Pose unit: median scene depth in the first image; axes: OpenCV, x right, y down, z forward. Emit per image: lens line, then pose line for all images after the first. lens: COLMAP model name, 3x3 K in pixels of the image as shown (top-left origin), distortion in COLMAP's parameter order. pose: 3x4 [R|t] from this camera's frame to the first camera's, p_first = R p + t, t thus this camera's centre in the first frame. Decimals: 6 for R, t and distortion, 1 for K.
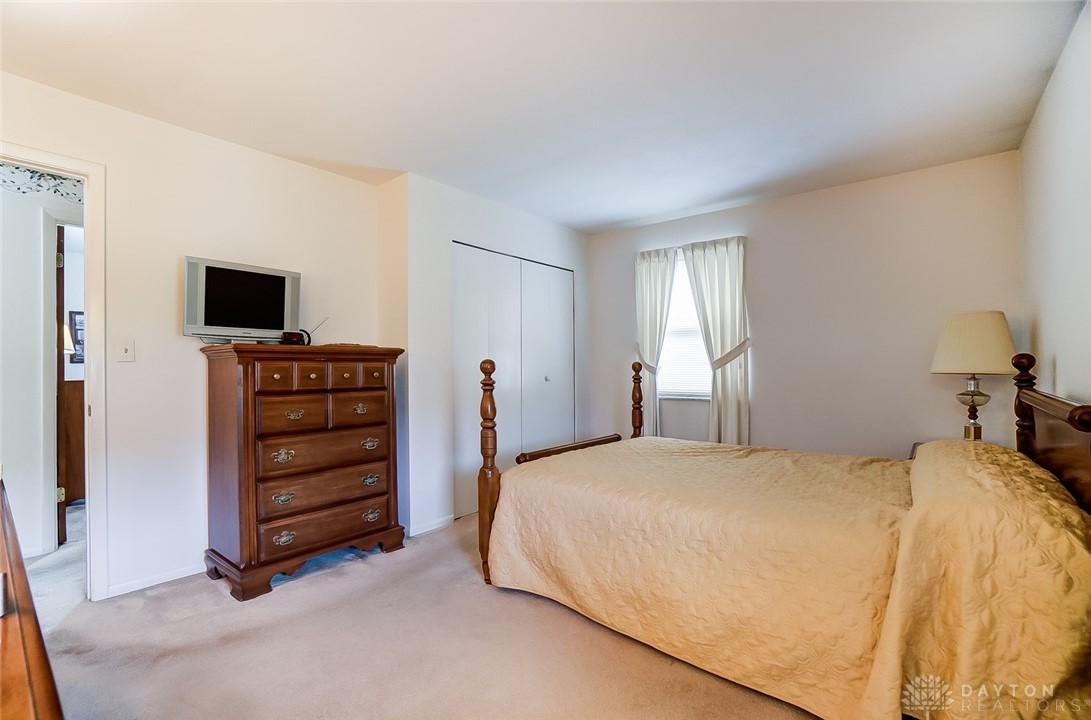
lens RADIAL K [[484.8, 0, 540.7], [0, 484.8, 364.1], [0, 0, 1]] dist [-0.057468, 0.020627]
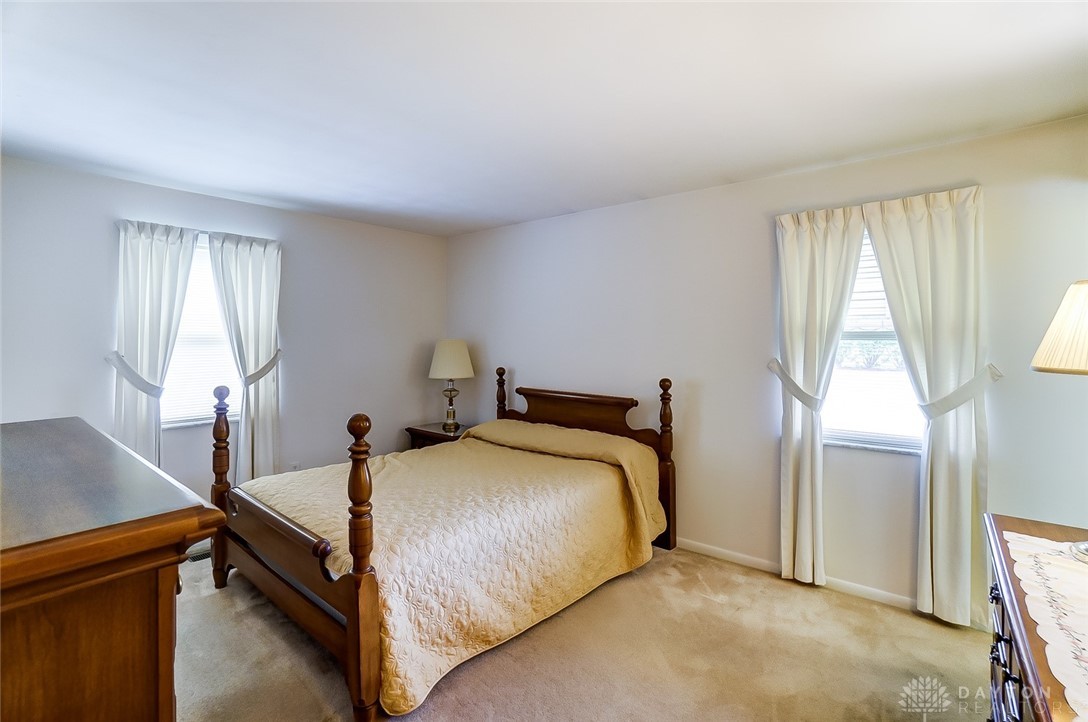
lens RADIAL K [[479.4, 0, 541.5], [0, 479.4, 342.0], [0, 0, 1]] dist [-0.053586, -0.000017]
pose [[0.026122, 0.000347, 0.999659, -0.483278], [-0.004808, 0.999988, -0.000221, -0.070821], [-0.999647, -0.004800, 0.026123, 0.457388]]
